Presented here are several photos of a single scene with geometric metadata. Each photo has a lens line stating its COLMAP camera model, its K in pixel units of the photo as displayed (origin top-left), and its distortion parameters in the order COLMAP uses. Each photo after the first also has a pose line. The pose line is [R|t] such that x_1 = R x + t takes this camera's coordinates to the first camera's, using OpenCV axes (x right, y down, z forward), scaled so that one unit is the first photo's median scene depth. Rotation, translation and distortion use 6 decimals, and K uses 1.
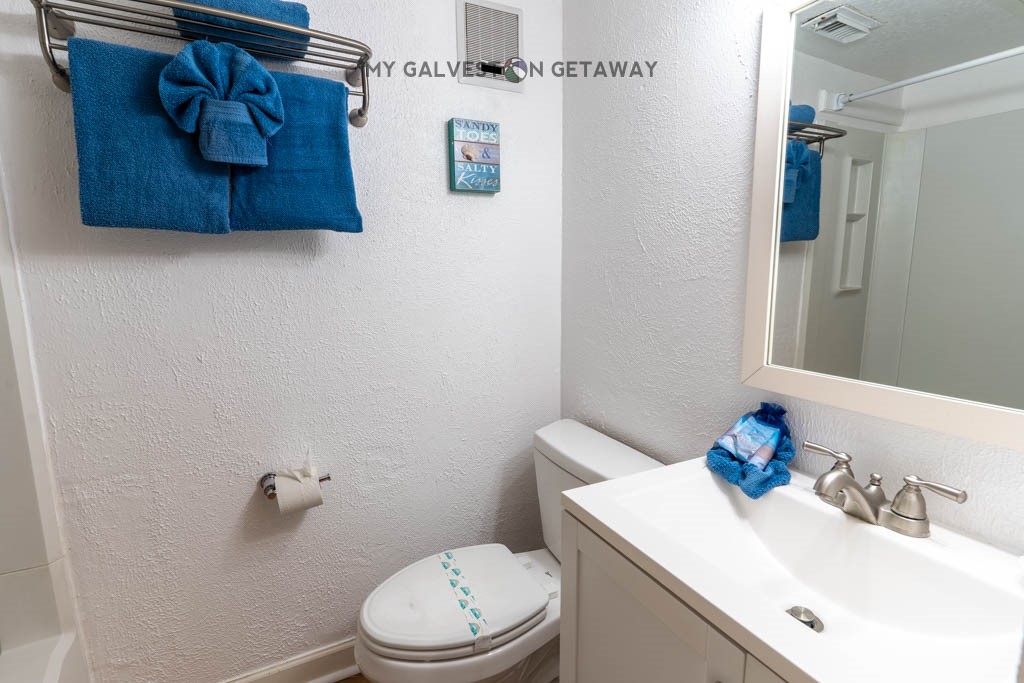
lens RADIAL K [[499.4, 0, 508.9], [0, 499.4, 342.5], [0, 0, 1]] dist [0.001051, 0.000497]
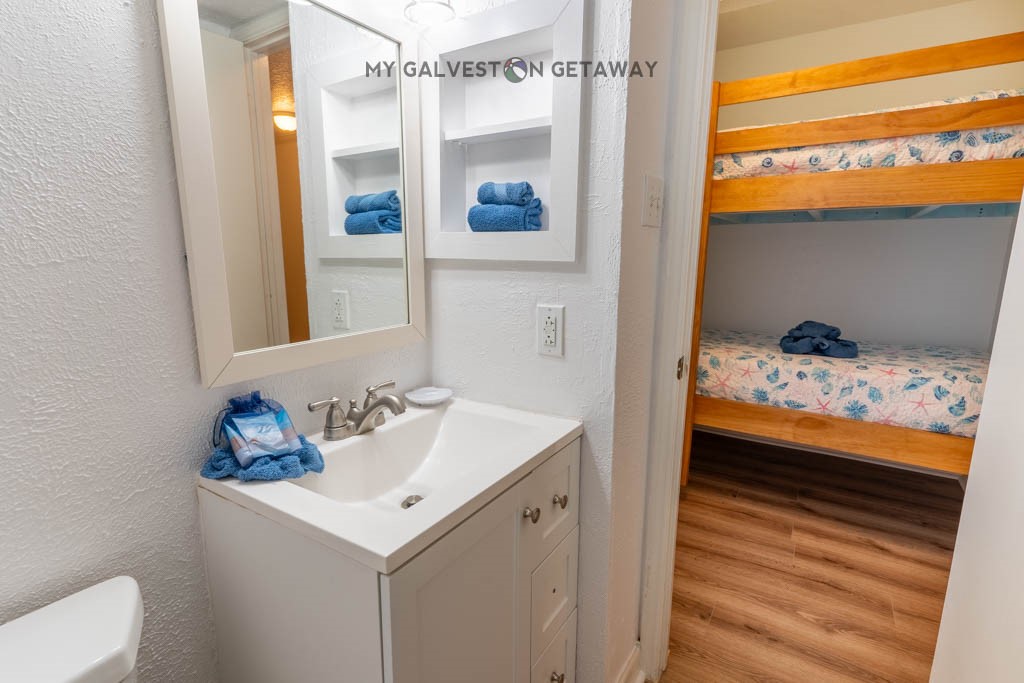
lens RADIAL K [[499.4, 0, 508.9], [0, 499.4, 342.5], [0, 0, 1]] dist [0.001051, 0.000497]
pose [[-0.500964, -0.151332, 0.852135, -0.578639], [0.137411, 0.958197, 0.250950, -0.158545], [-0.854490, 0.242810, -0.459227, 1.169678]]
